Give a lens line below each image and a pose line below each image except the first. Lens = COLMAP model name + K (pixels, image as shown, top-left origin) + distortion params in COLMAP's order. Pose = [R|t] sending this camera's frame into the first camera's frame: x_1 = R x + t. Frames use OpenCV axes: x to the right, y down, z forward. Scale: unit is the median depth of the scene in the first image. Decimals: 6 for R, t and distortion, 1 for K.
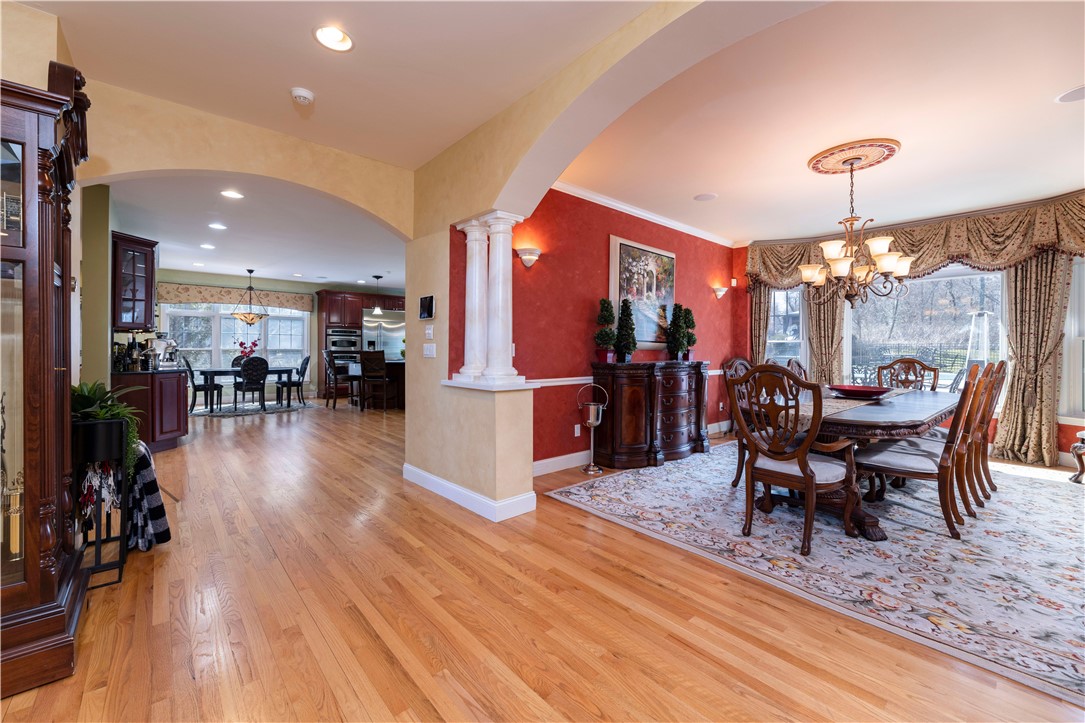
lens RADIAL K [[434.4, 0, 542.5], [0, 434.4, 361.5], [0, 0, 1]] dist [-0.000993, 0.000093]
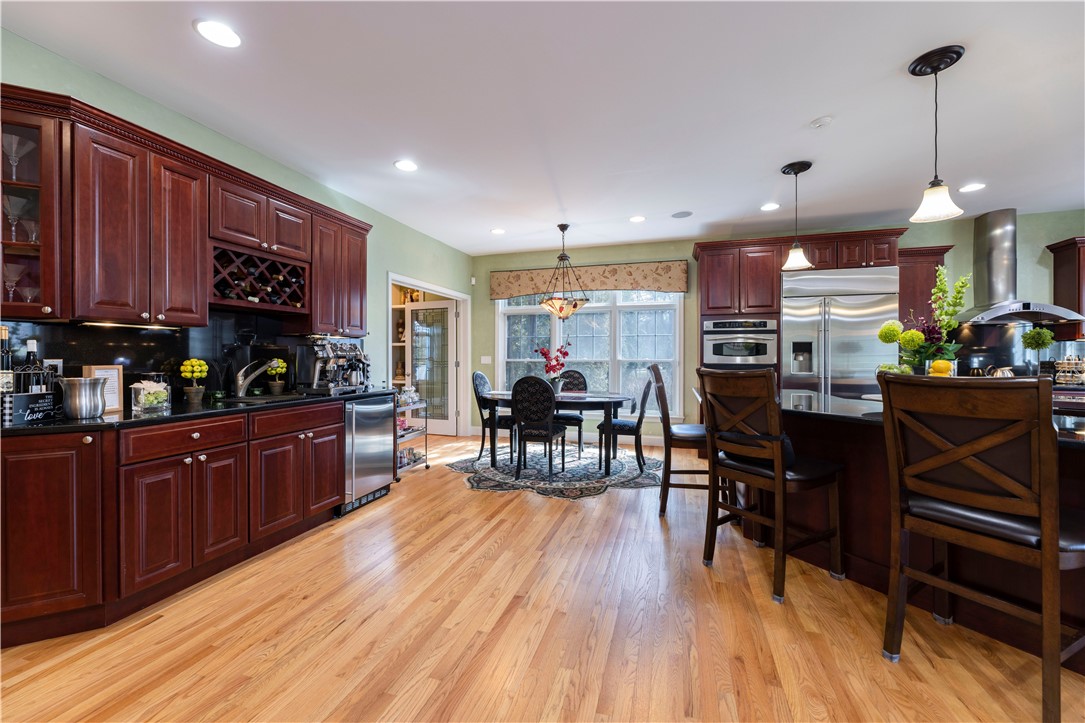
lens RADIAL K [[434.4, 0, 542.5], [0, 434.4, 361.5], [0, 0, 1]] dist [-0.000993, 0.000093]
pose [[0.525943, 0.003534, -0.850512, -0.167565], [-0.016853, 0.999838, -0.006267, -0.021530], [0.850353, 0.017630, 0.525918, 0.586126]]
